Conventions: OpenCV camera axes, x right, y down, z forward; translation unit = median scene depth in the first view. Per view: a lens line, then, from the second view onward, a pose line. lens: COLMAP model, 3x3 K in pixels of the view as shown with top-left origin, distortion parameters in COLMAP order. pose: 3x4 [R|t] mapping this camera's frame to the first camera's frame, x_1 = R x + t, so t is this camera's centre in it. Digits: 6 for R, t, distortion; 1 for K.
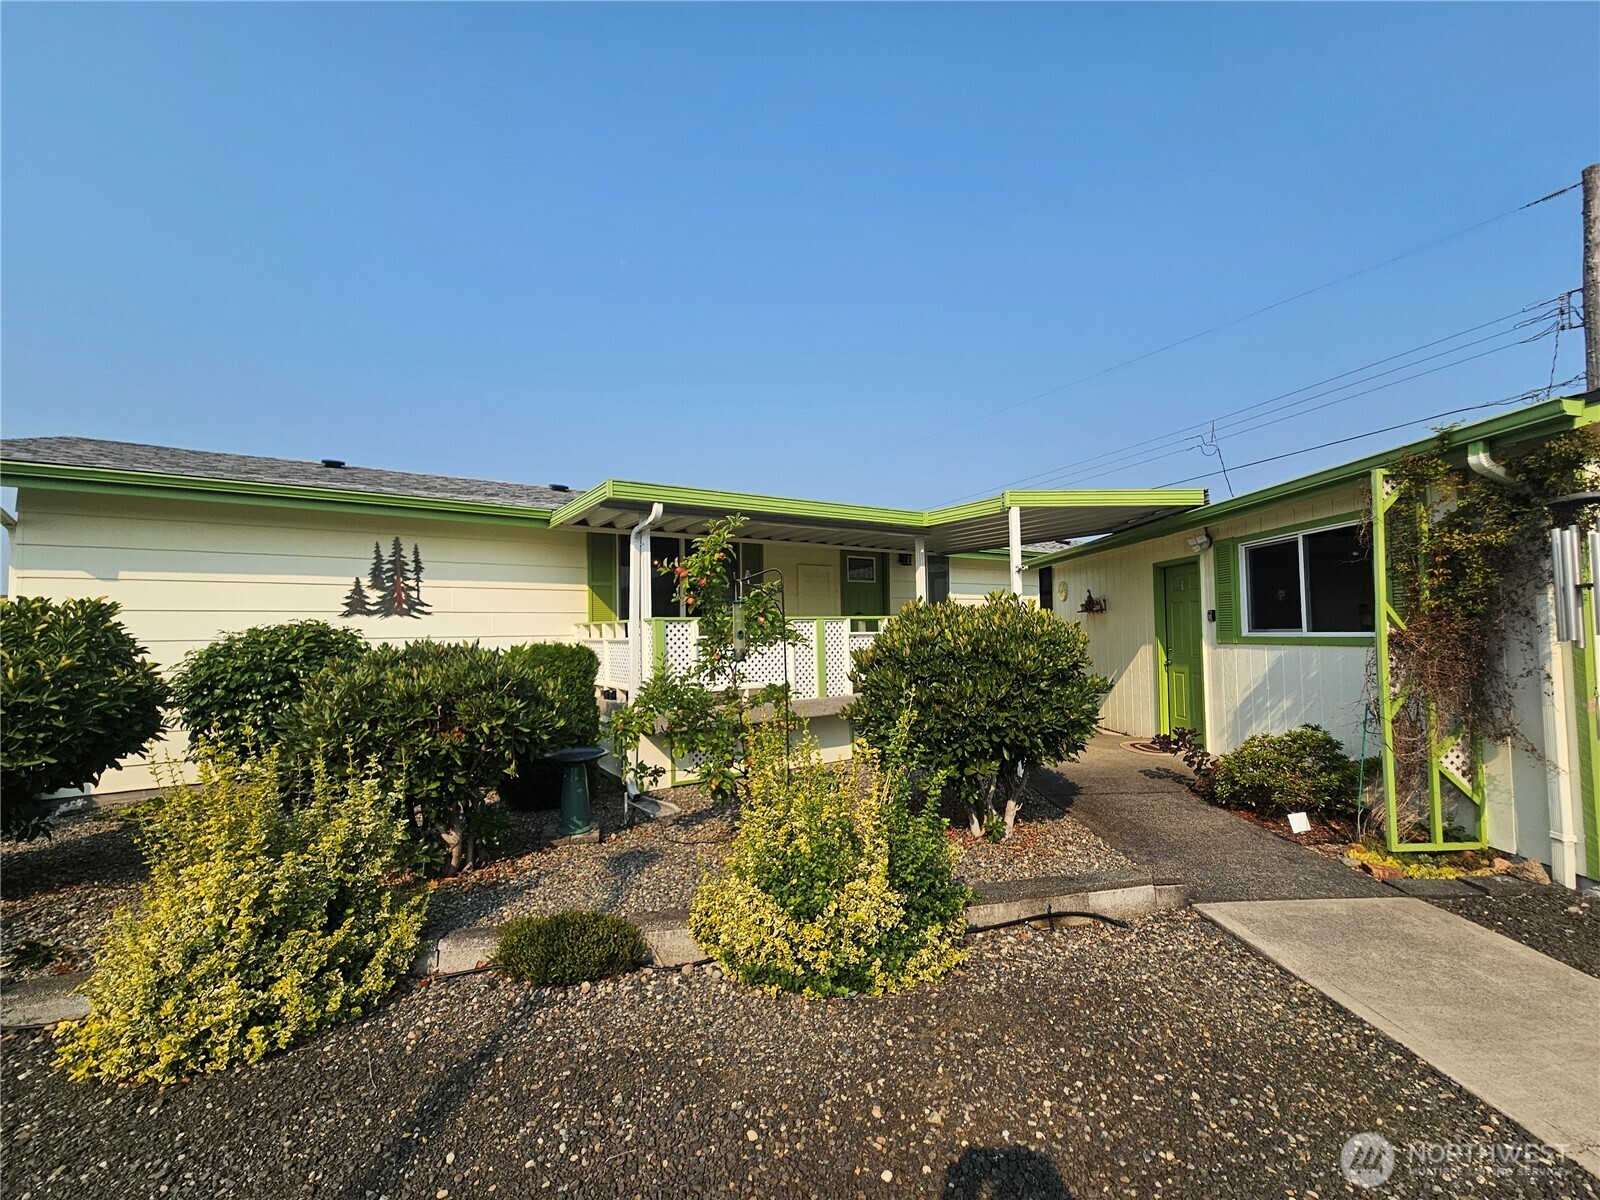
lens RADIAL K [[658.4, 0, 803.4], [0, 658.4, 604.2], [0, 0, 1]] dist [0.000725, 0.000210]
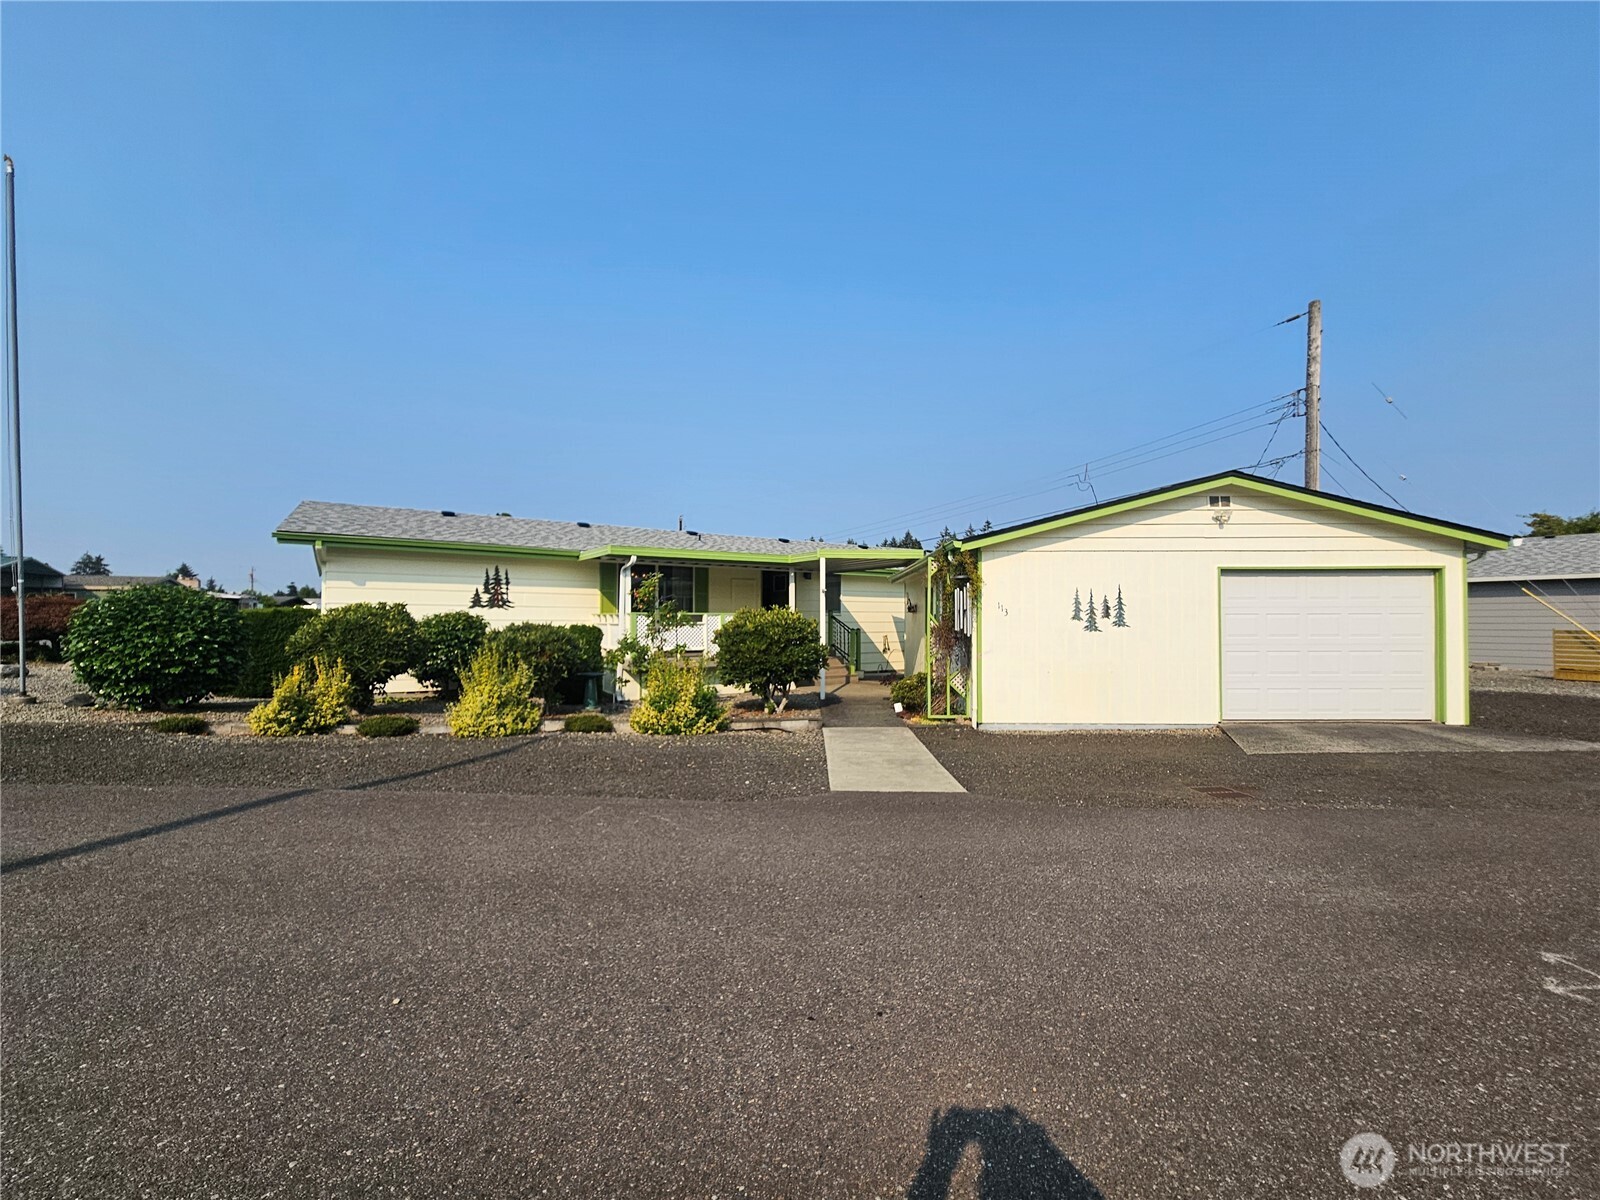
lens RADIAL K [[658.4, 0, 799.7], [0, 658.4, 604.2], [0, 0, 1]] dist [0.000725, 0.000210]
pose [[0.999302, 0.019534, -0.031854, 0.388348], [-0.019012, 0.999682, 0.016585, -0.053627], [0.032167, -0.015968, 0.999355, -1.094402]]
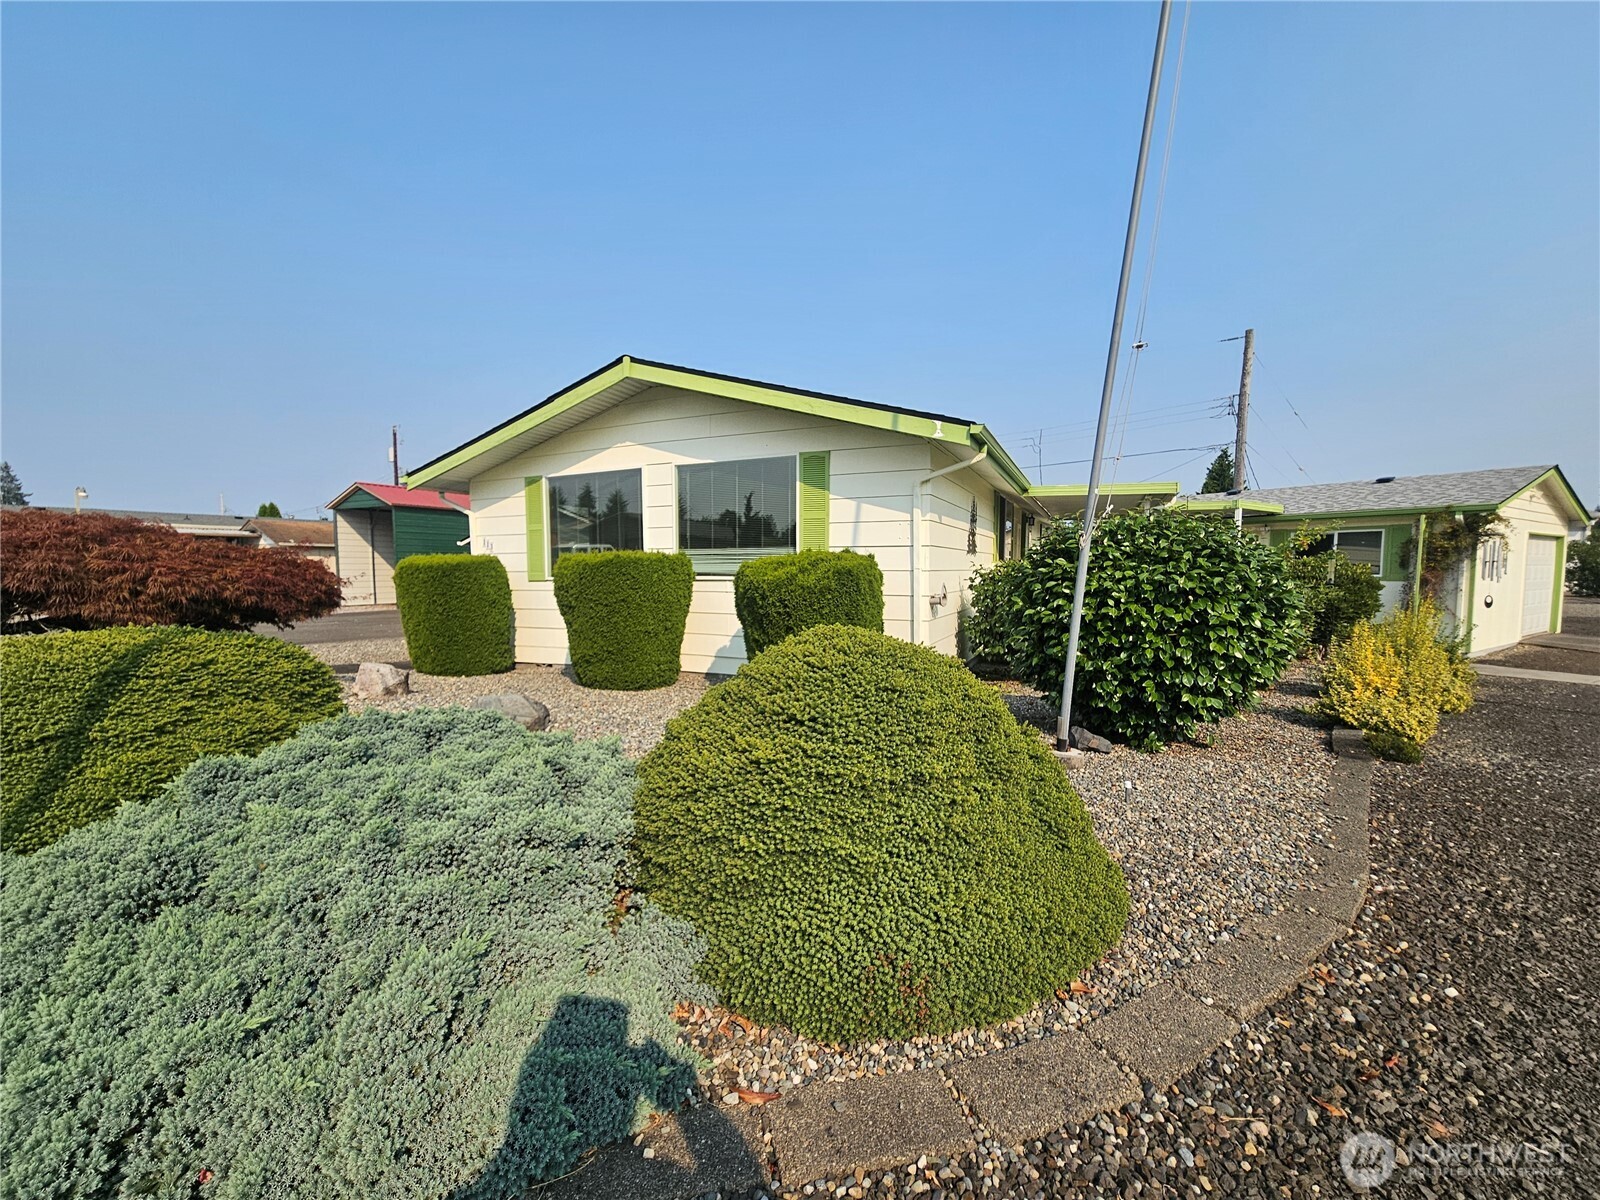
lens RADIAL K [[658.4, 0, 797.5], [0, 658.4, 603.1], [0, 0, 1]] dist [0.000725, 0.000210]
pose [[0.860668, -0.001676, 0.509164, -2.103606], [-0.044779, 0.995871, 0.078970, 0.047229], [-0.507194, -0.090767, 0.857039, -0.052407]]
